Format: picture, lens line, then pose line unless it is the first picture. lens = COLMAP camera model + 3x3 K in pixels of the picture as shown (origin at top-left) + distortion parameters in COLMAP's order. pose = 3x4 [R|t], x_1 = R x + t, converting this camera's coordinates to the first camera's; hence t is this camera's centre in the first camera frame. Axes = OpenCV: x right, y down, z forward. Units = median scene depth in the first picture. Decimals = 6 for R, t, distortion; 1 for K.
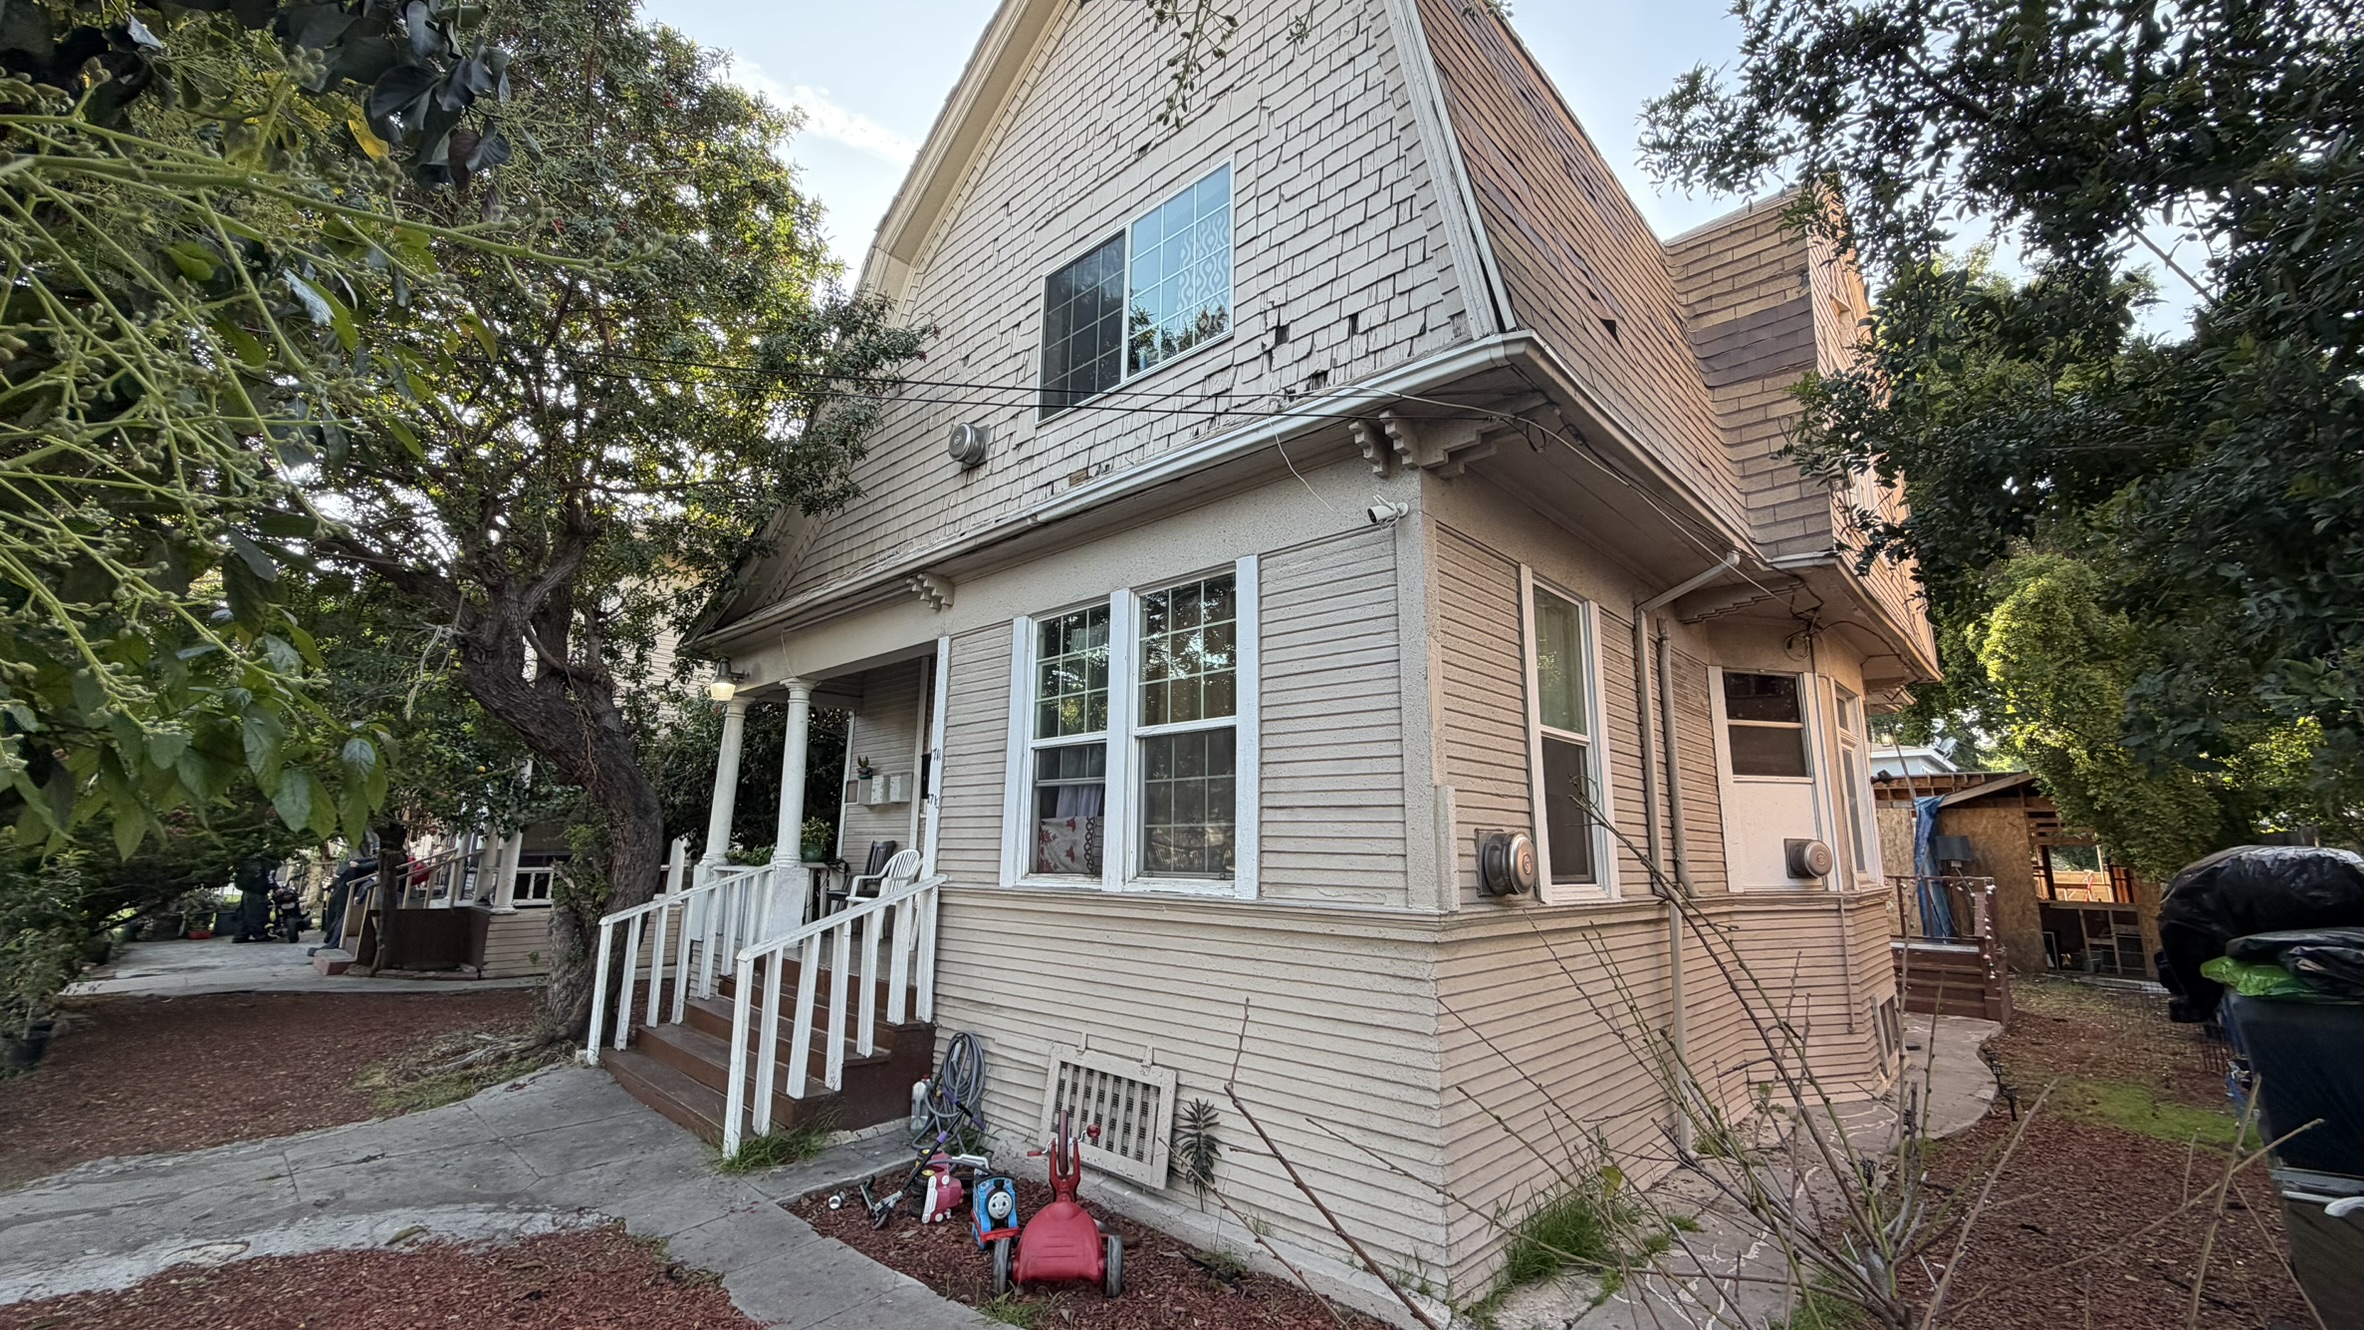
lens RADIAL K [[941.8, 0, 1186.2], [0, 941.8, 671.6], [0, 0, 1]] dist [-0.003550, -0.000661]
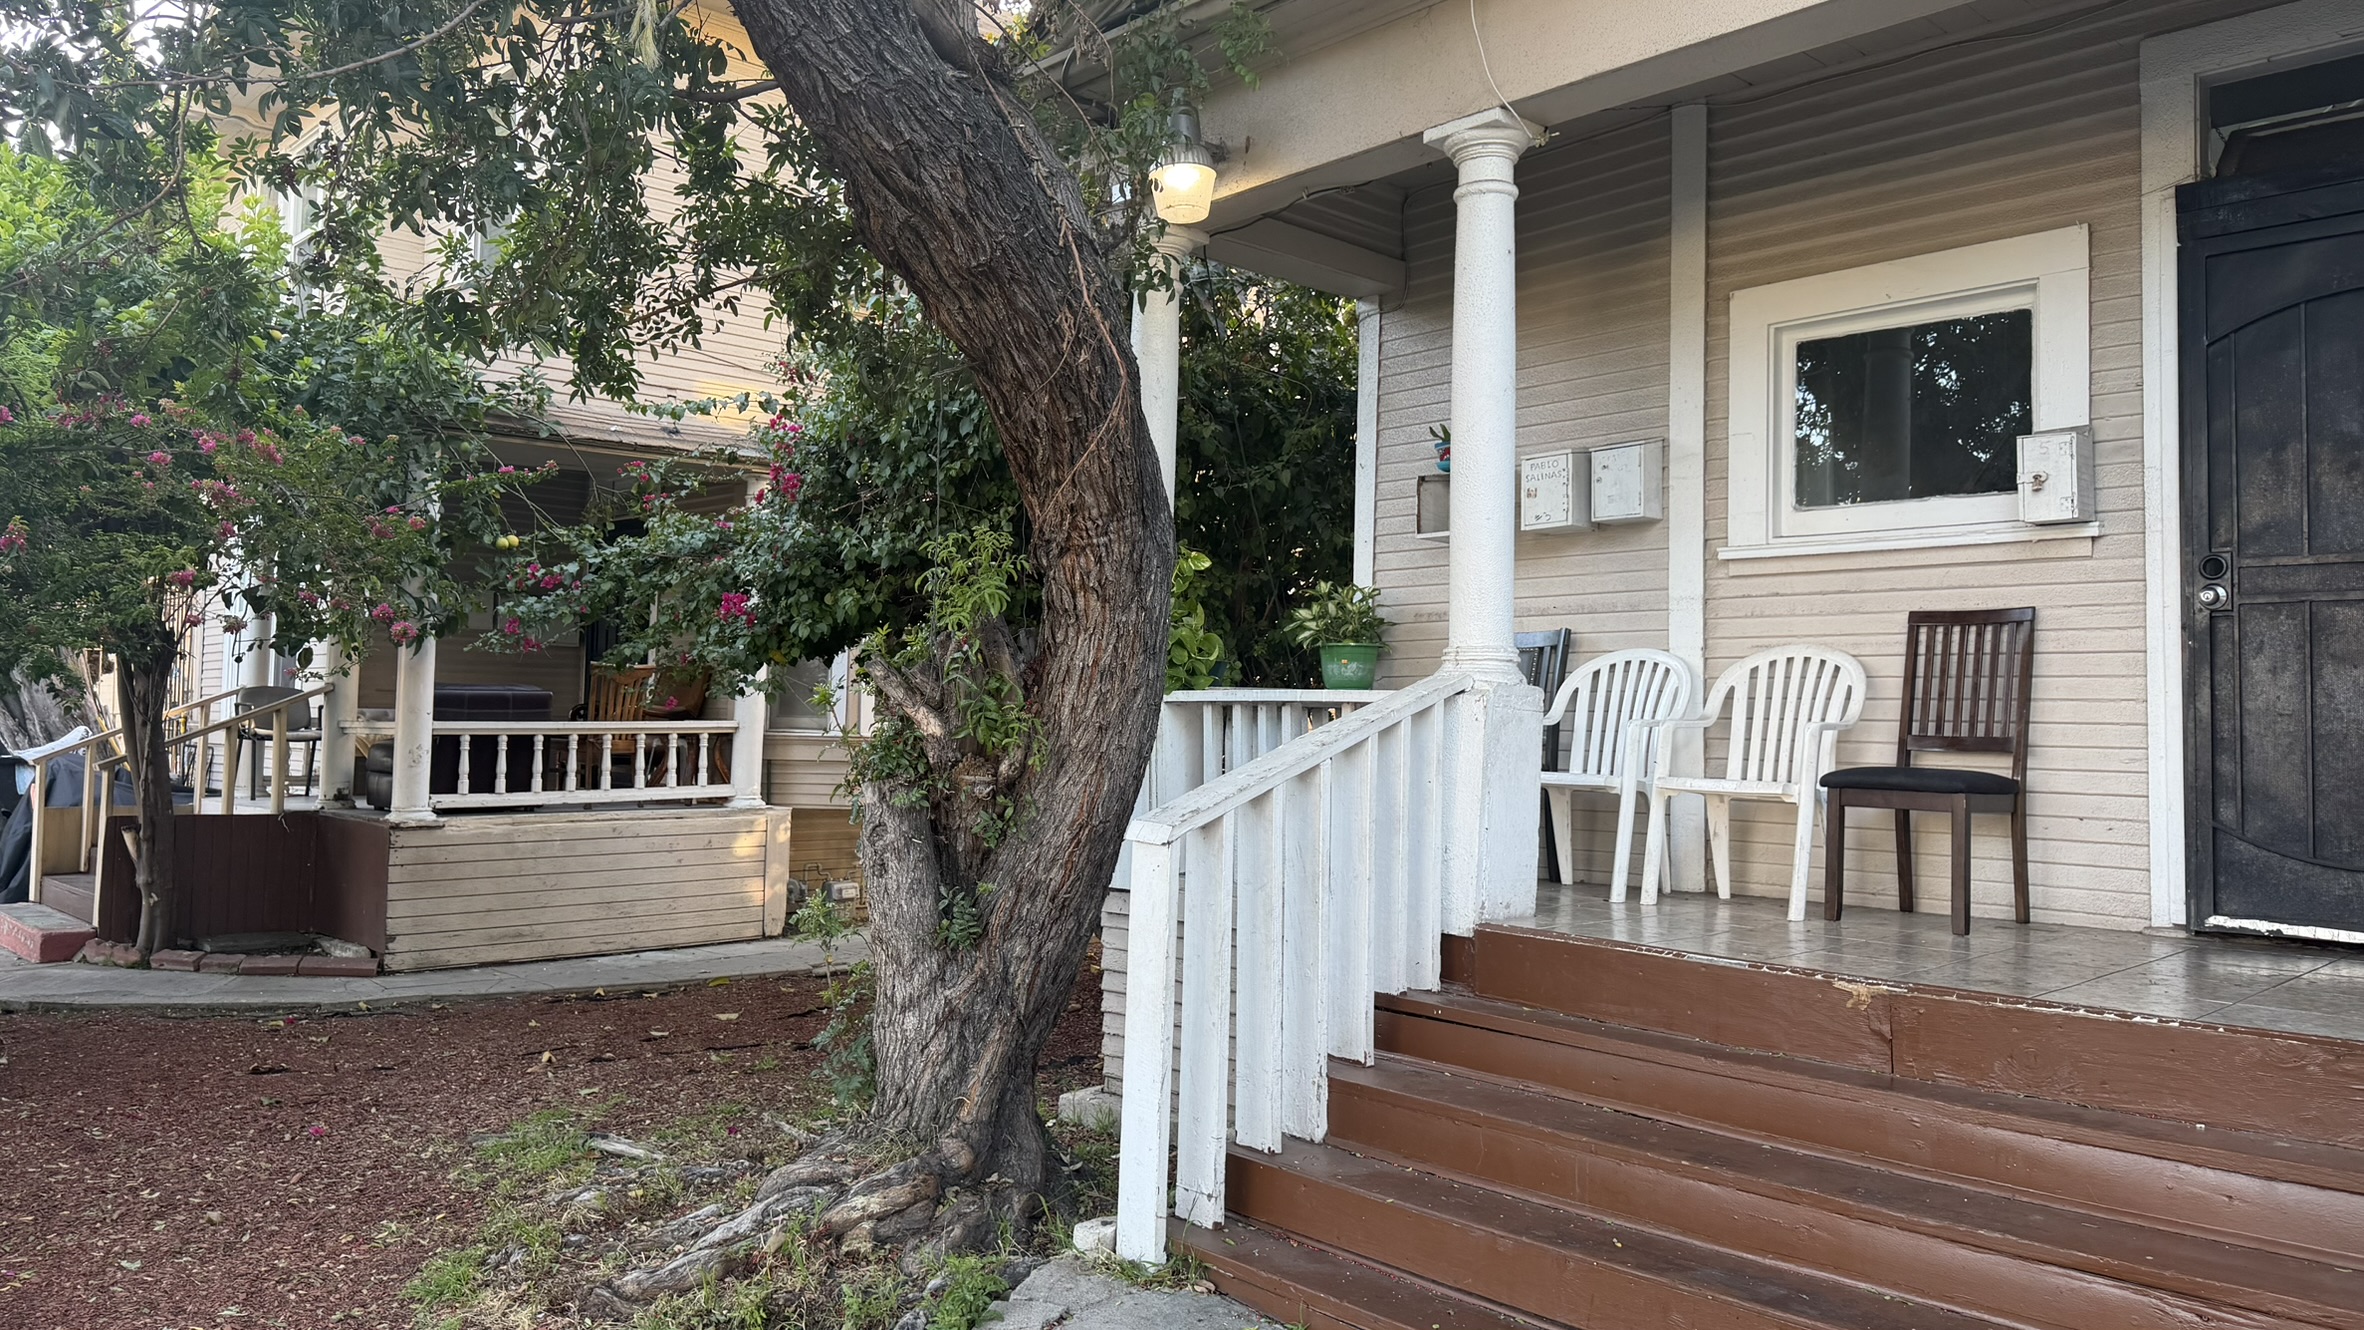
lens RADIAL K [[1649.1, 0, 1157.4], [0, 1649.1, 658.3], [0, 0, 1]] dist [0.055022, -0.039925]
pose [[0.998241, -0.003316, -0.059196, -0.744737], [0.011794, 0.989588, 0.143445, 0.163614], [0.058104, -0.143891, 0.987886, 0.591749]]
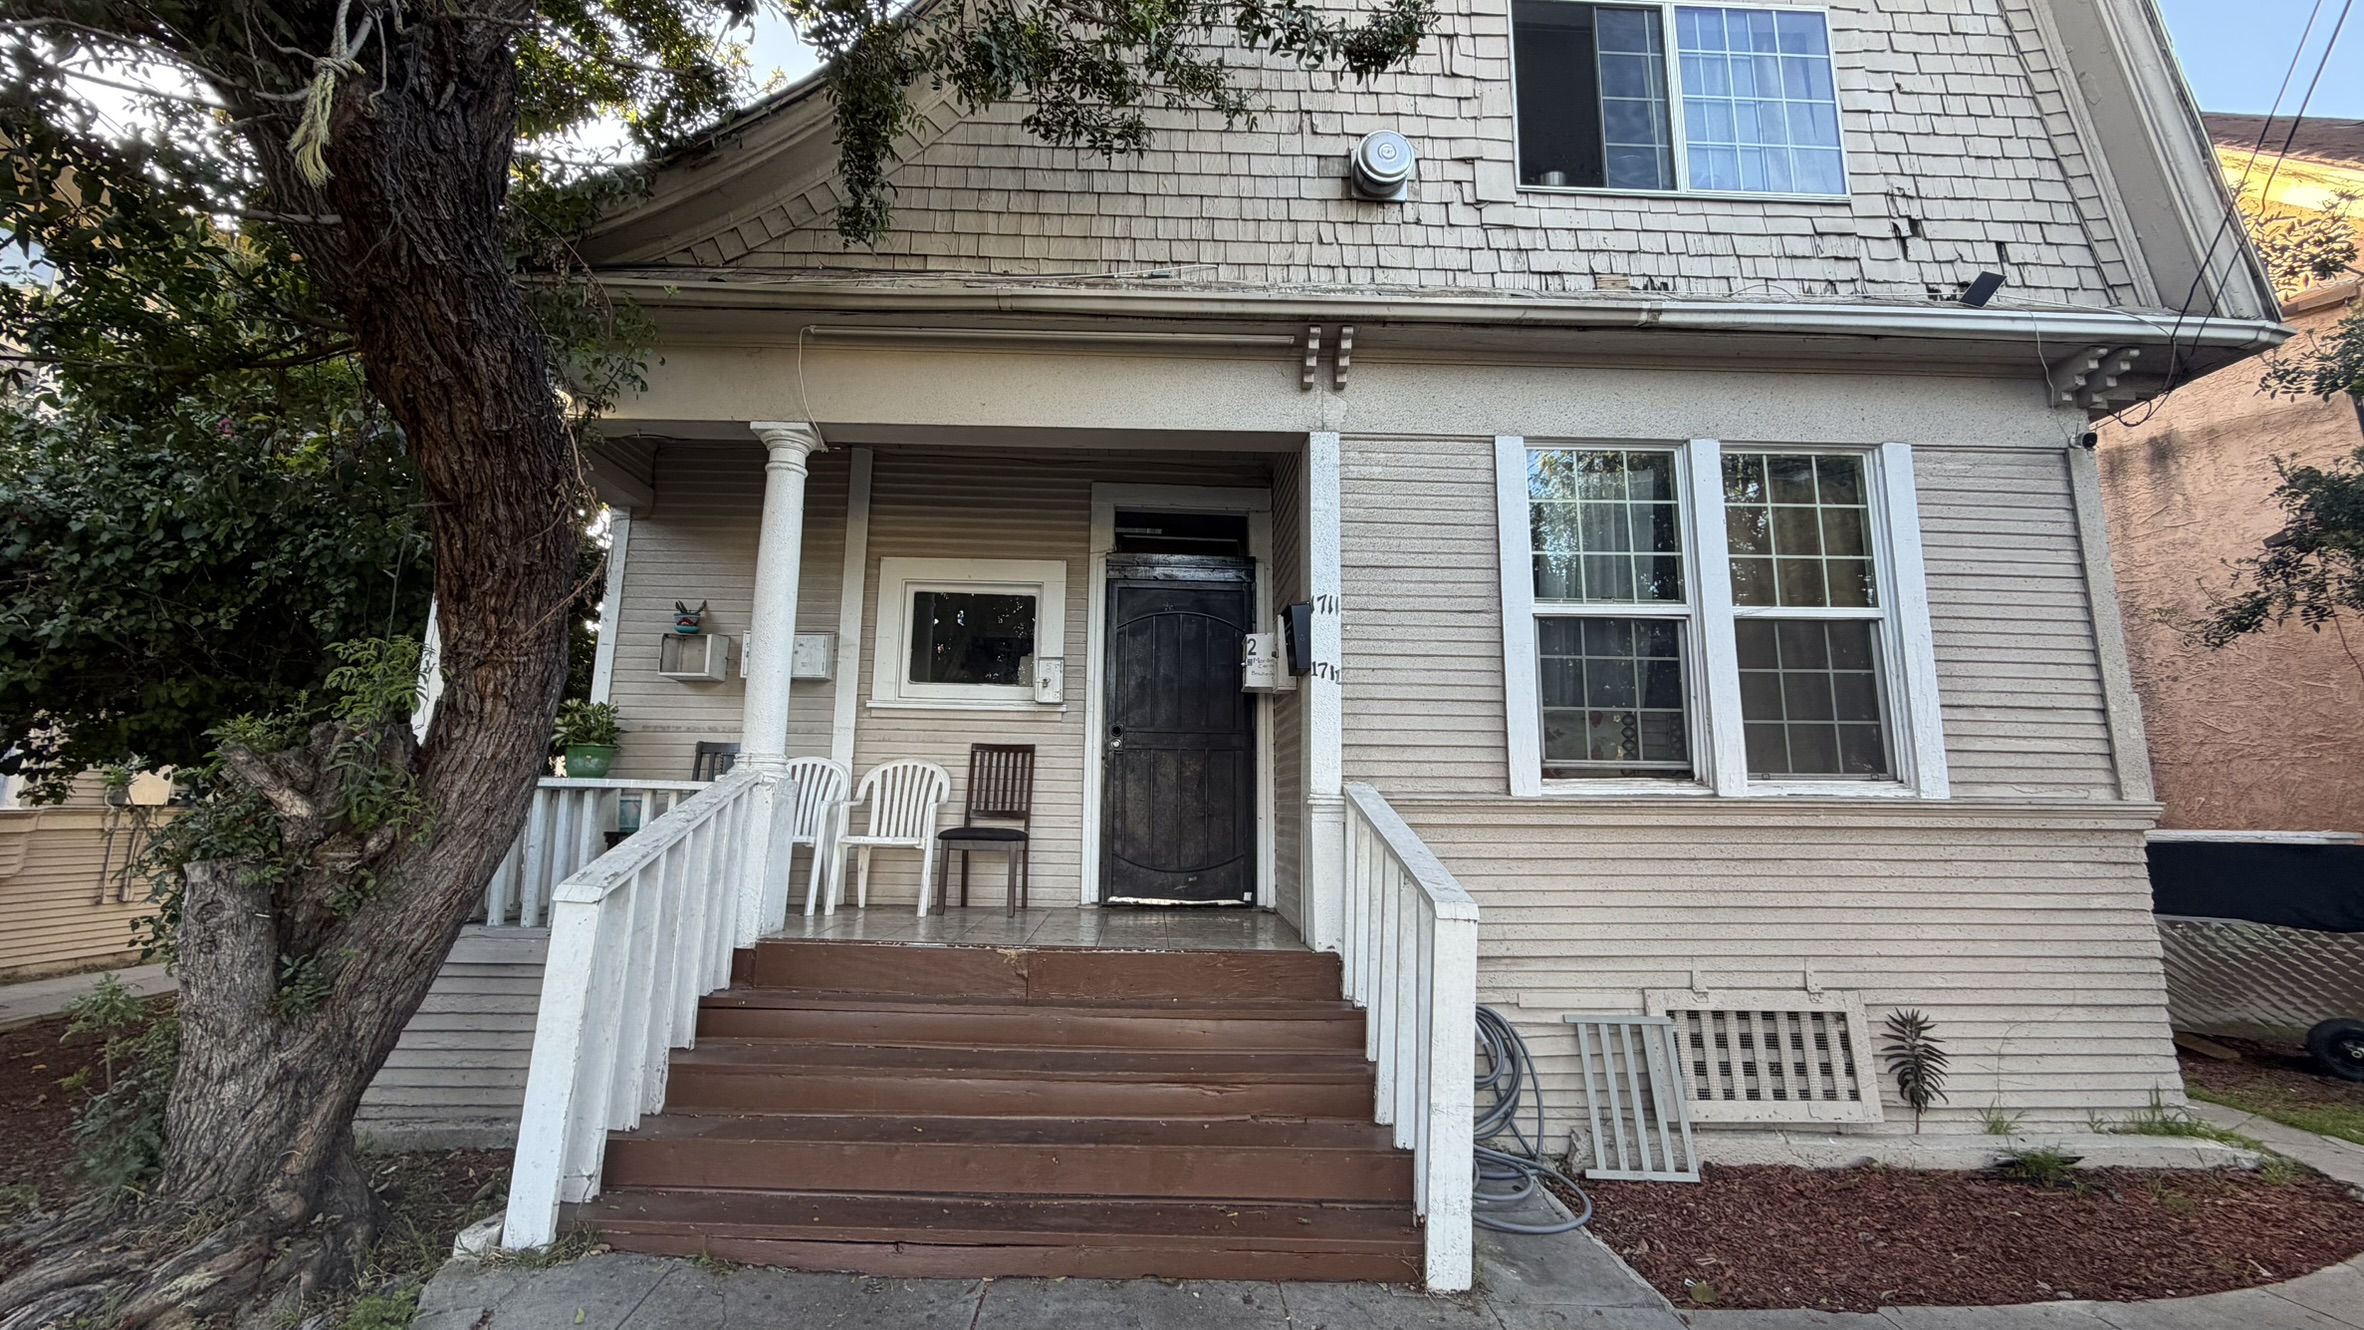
lens RADIAL K [[941.8, 0, 1176.3], [0, 941.8, 666.2], [0, 0, 1]] dist [-0.003550, -0.000661]
pose [[0.707009, 0.101273, 0.699916, -0.930840], [-0.134156, 0.990929, -0.007865, 0.175040], [-0.694364, -0.088337, 0.714182, 0.692767]]
